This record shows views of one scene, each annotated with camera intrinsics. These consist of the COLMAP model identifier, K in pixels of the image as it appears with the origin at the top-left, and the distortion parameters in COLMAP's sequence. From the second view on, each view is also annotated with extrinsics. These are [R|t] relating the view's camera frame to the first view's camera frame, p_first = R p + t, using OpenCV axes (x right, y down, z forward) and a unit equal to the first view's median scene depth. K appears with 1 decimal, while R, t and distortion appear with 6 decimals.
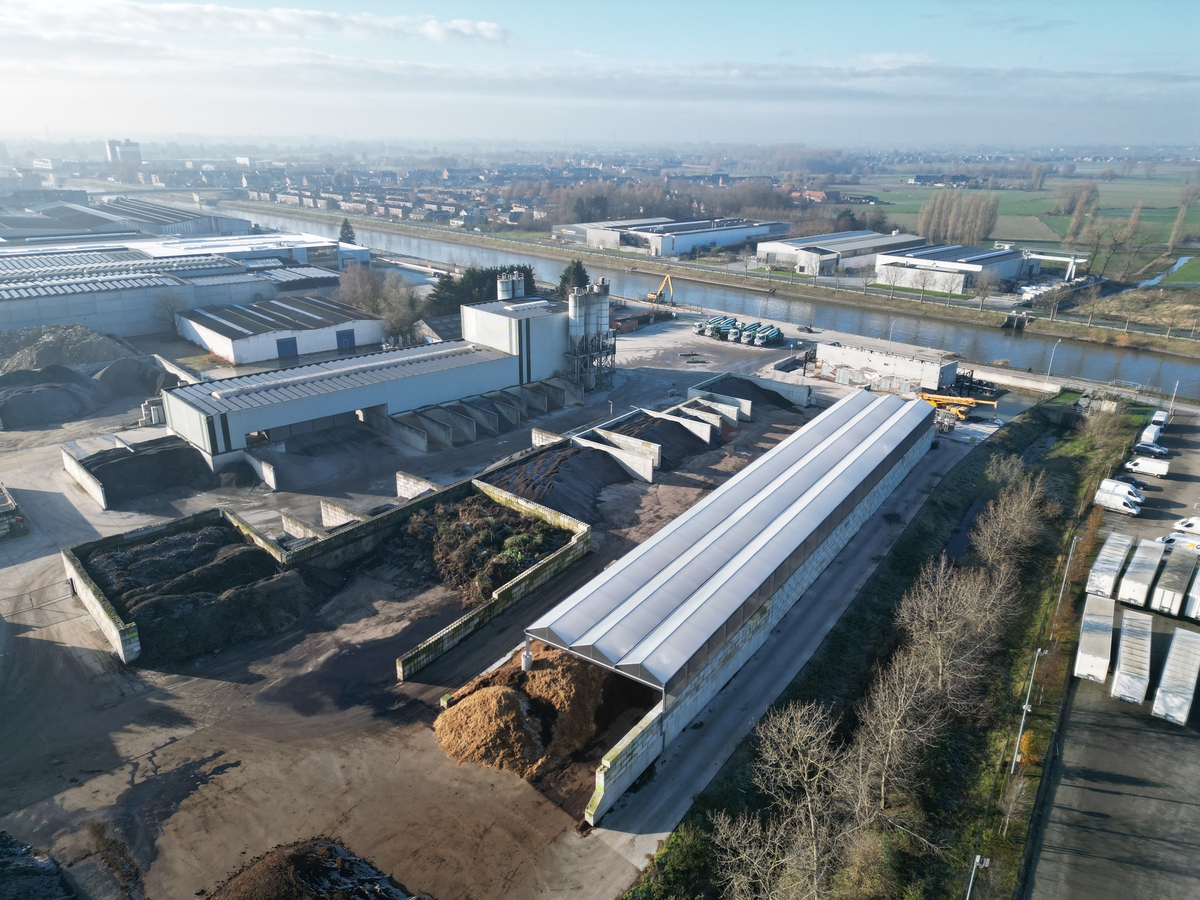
lens RADIAL K [[831.9, 0, 602.3], [0, 831.9, 444.2], [0, 0, 1]] dist [0.076716, -0.064963]
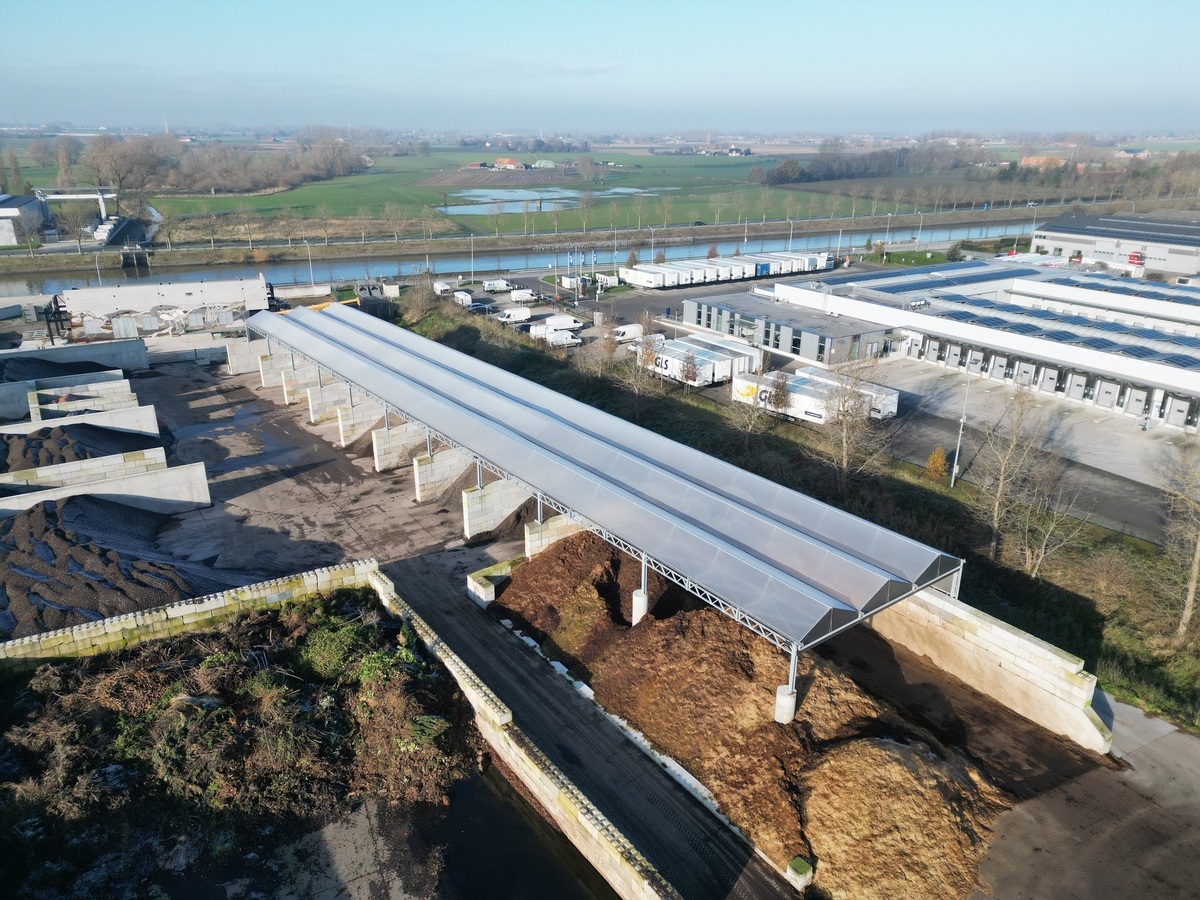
lens RADIAL K [[831.9, 0, 602.3], [0, 831.9, 444.2], [0, 0, 1]] dist [0.076716, -0.064963]
pose [[0.328404, -0.341518, 0.880634, -0.254276], [0.325098, 0.916248, 0.234095, -0.028617], [-0.886827, 0.209414, 0.411927, 0.387671]]
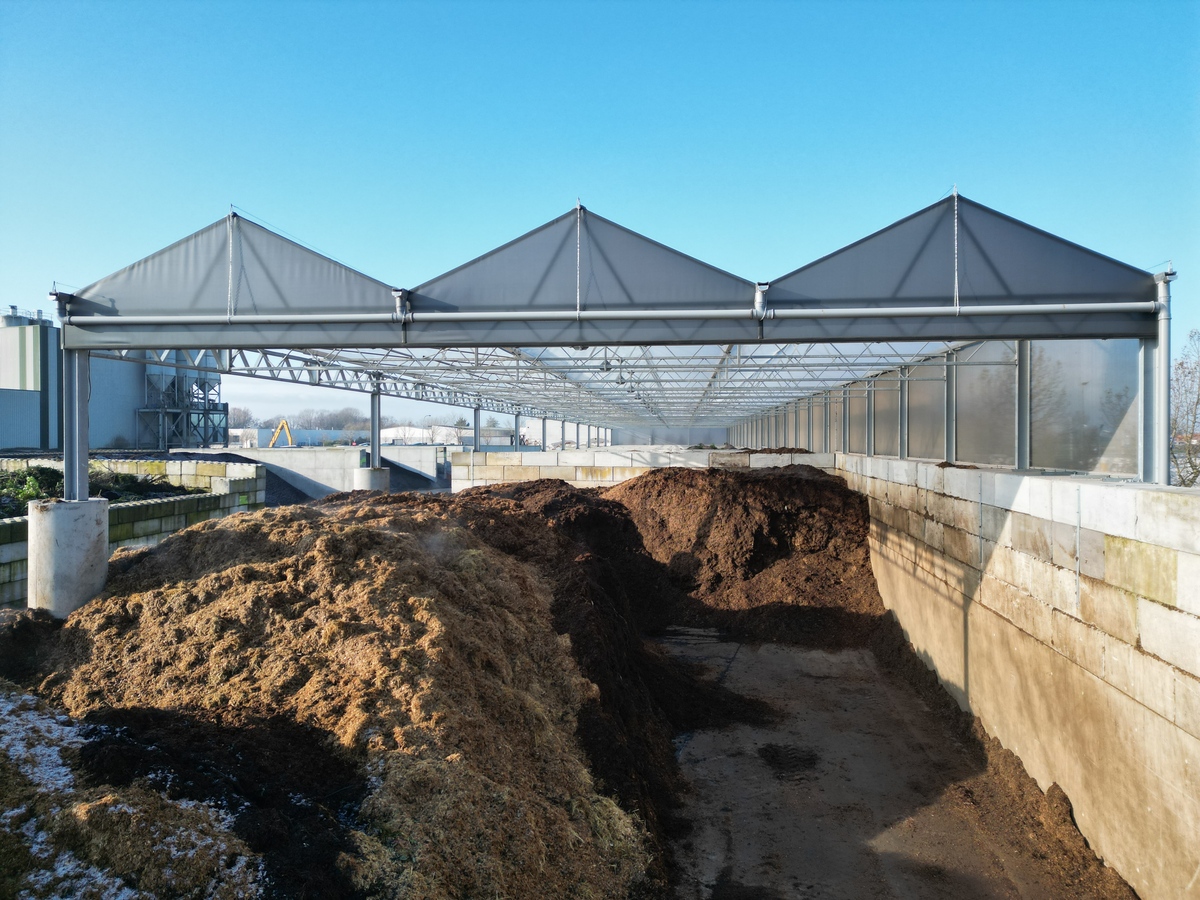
lens RADIAL K [[831.9, 0, 602.3], [0, 831.9, 444.2], [0, 0, 1]] dist [0.076716, -0.064963]
pose [[0.883604, -0.016281, 0.467952, -0.034887], [0.172235, 0.940629, -0.292494, 0.139221], [-0.435407, 0.339047, 0.833947, 0.376027]]
